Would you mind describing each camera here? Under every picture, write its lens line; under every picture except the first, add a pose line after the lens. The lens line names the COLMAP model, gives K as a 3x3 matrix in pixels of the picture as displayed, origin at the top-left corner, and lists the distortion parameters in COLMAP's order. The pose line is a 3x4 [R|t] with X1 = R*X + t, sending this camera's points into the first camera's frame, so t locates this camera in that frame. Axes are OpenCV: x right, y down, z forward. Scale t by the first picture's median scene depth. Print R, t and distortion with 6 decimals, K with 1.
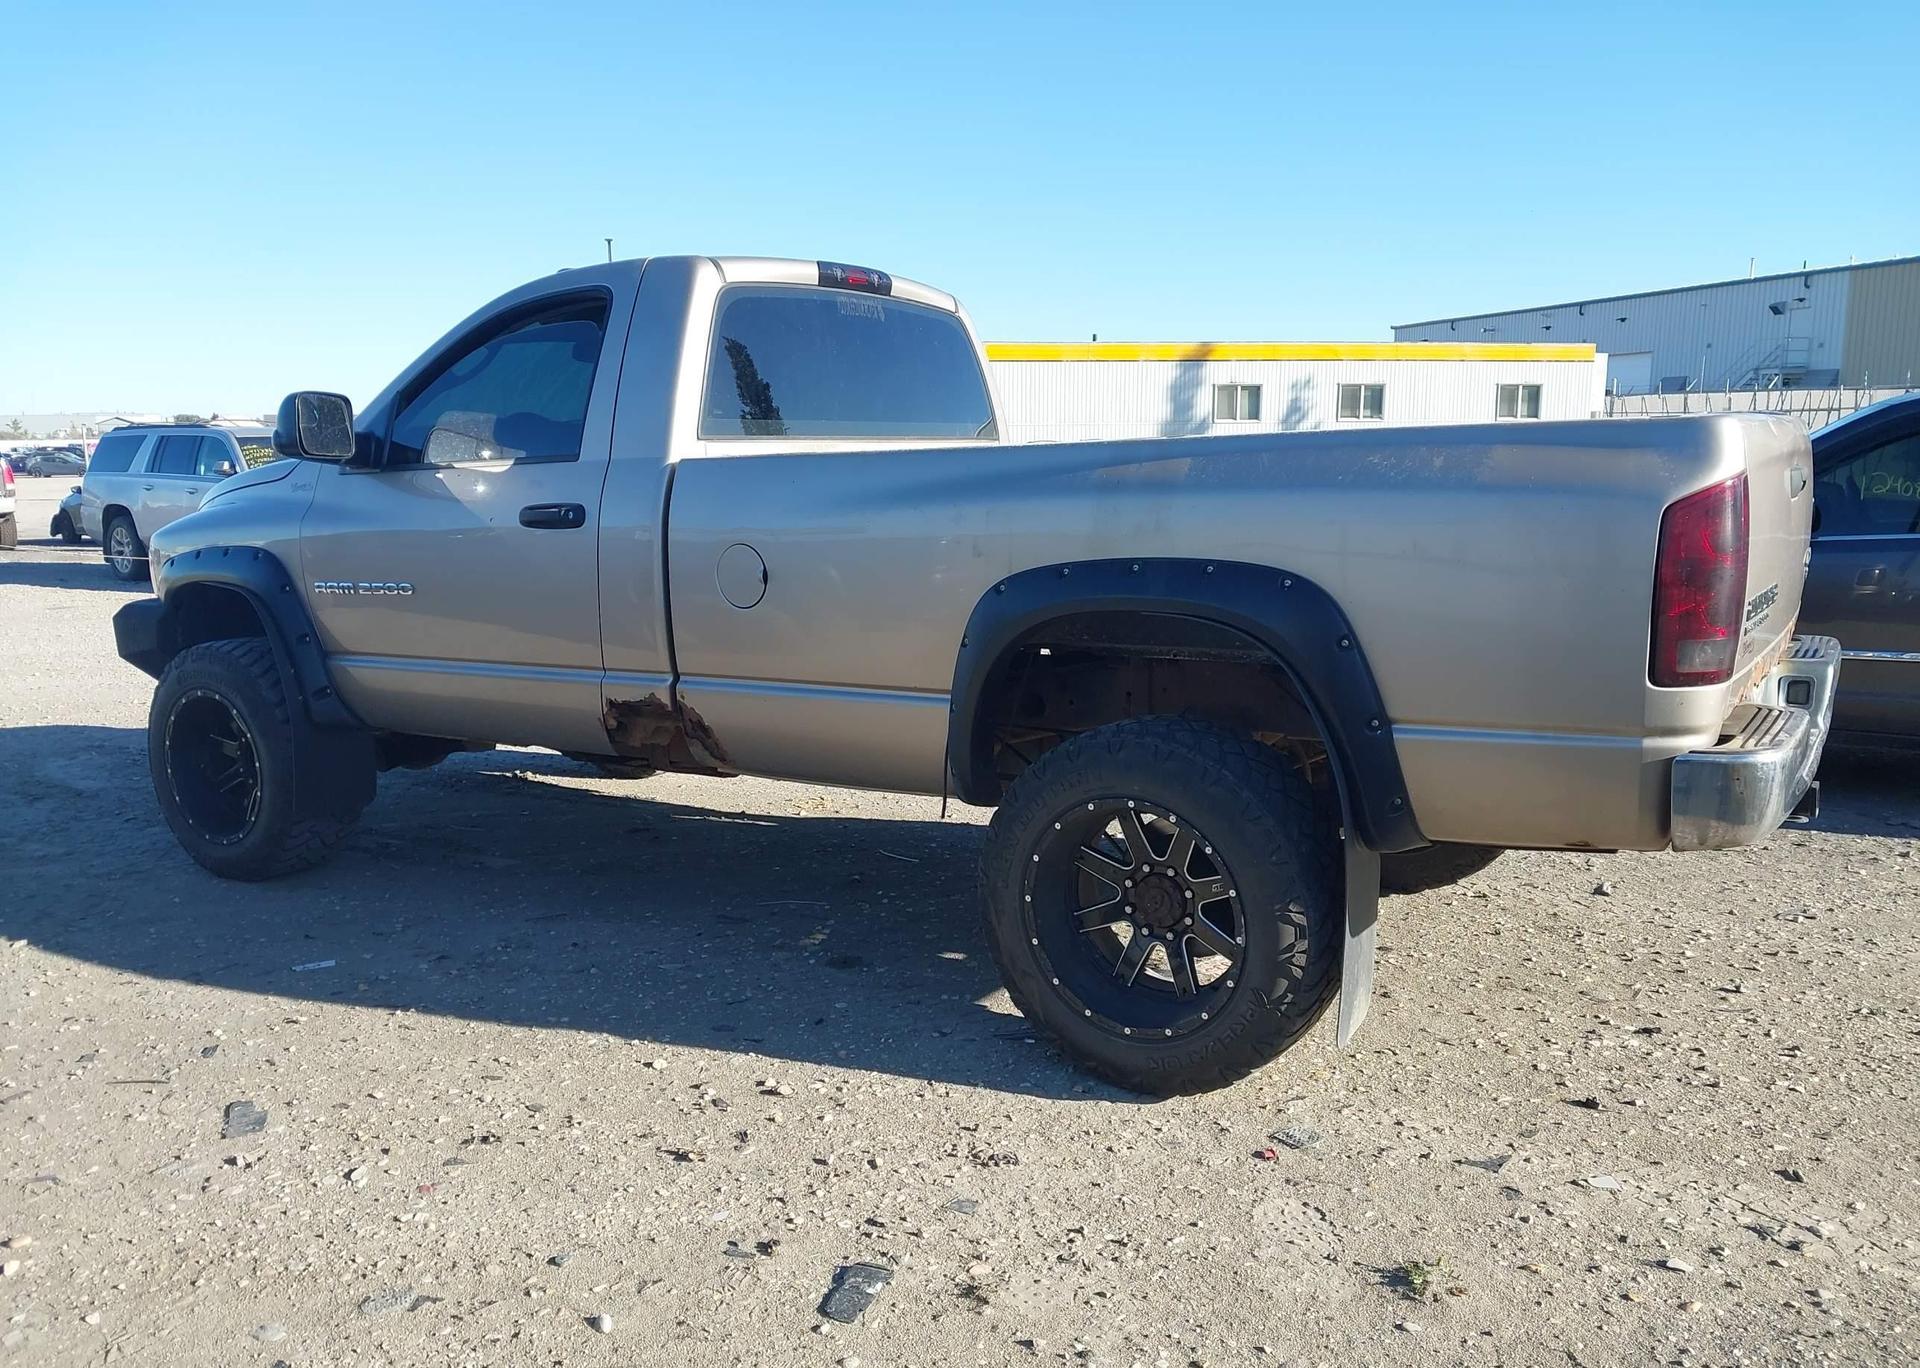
lens RADIAL K [[1487.0, 0, 934.5], [0, 1487.0, 682.4], [0, 0, 1]] dist [-0.000015, -0.002617]
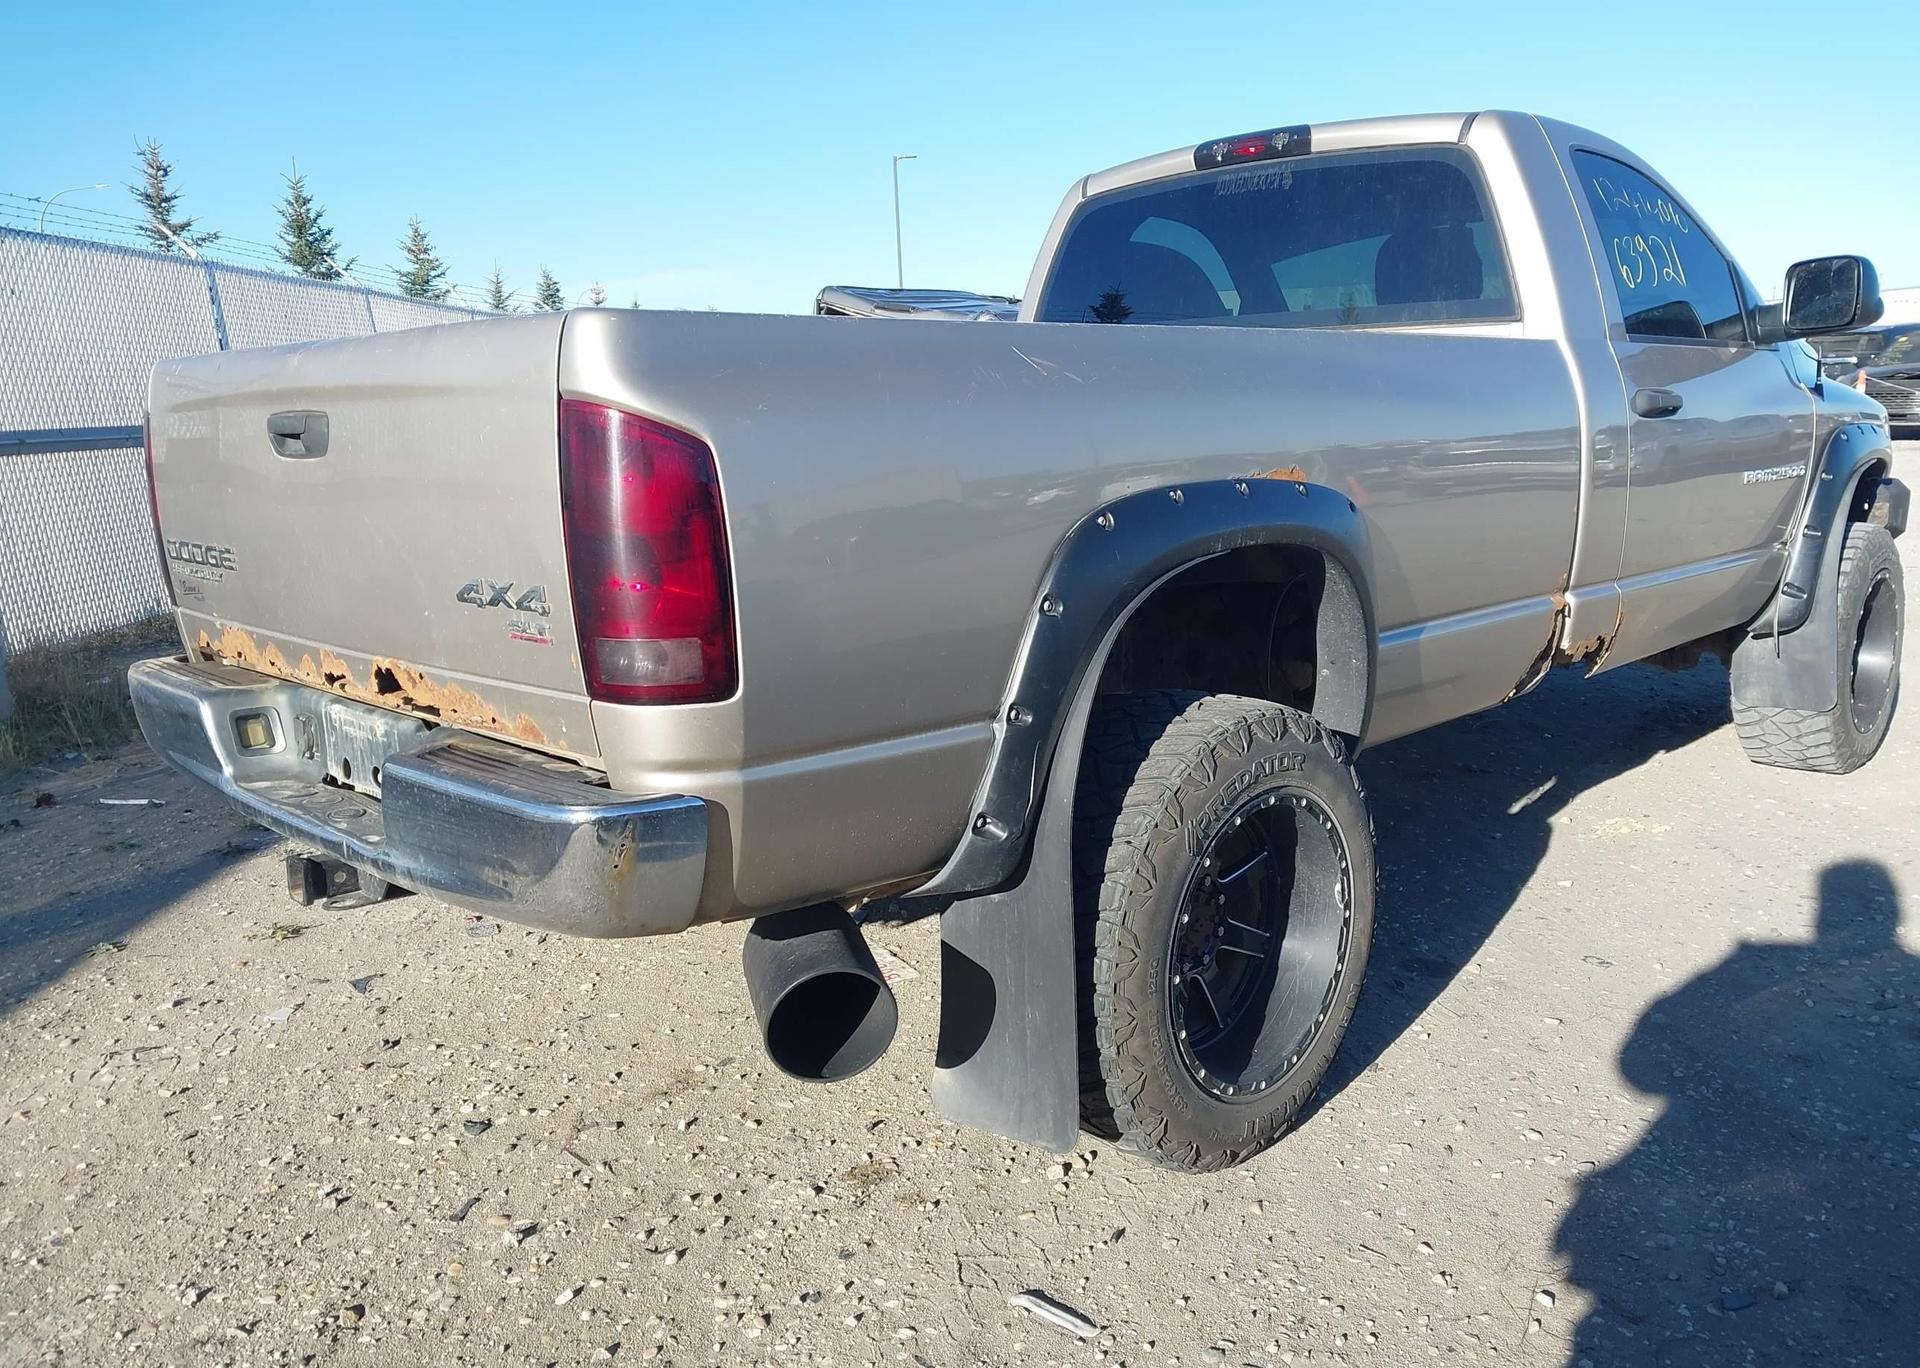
lens RADIAL K [[1503.5, 0, 950.9], [0, 1503.5, 687.5], [0, 0, 1]] dist [0.011212, -0.001086]
pose [[-0.229748, 0.208359, -0.950685, 1.193219], [-0.108925, 0.965173, 0.237858, -0.218194], [0.967136, 0.158201, -0.199051, 1.440818]]
